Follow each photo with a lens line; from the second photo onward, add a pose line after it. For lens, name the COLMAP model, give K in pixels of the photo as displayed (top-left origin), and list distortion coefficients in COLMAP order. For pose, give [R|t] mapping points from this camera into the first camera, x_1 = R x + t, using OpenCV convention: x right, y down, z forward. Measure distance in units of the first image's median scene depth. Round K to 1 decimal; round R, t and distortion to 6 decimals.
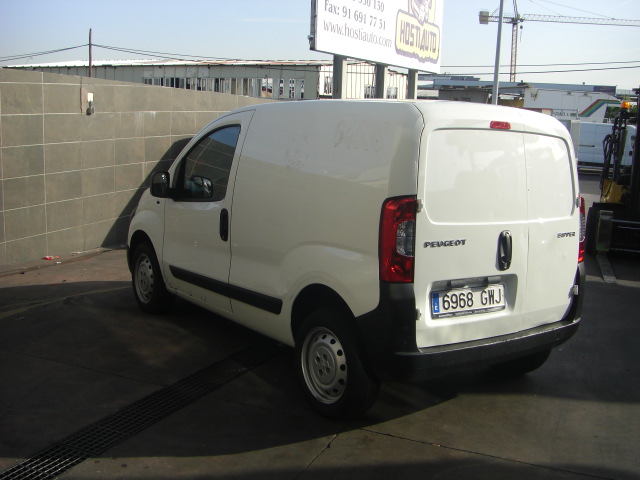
lens RADIAL K [[721.9, 0, 320.0], [0, 721.9, 240.0], [0, 0, 1]] dist [-0.152827, 0.036543]
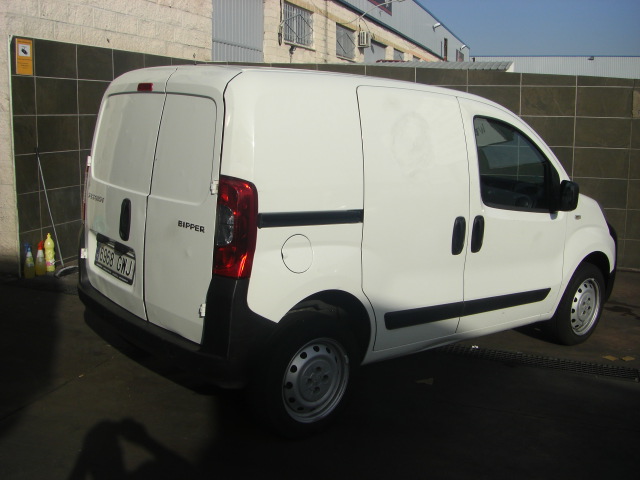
lens RADIAL K [[721.9, 0, 320.0], [0, 721.9, 240.0], [0, 0, 1]] dist [-0.152827, 0.036543]
pose [[0.092029, 0.139084, -0.985995, 1.205260], [-0.191066, 0.974264, 0.119595, -0.119580], [0.977254, 0.177384, 0.116235, 1.137531]]
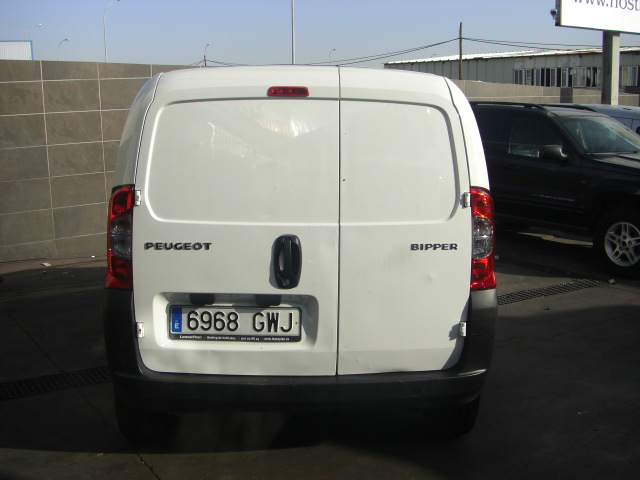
lens RADIAL K [[721.9, 0, 320.0], [0, 721.9, 240.0], [0, 0, 1]] dist [-0.152827, 0.036543]
pose [[0.848668, 0.056549, -0.525895, 0.672609], [-0.052182, 0.998369, 0.023146, -0.026394], [0.526346, 0.007799, 0.850235, 0.382123]]
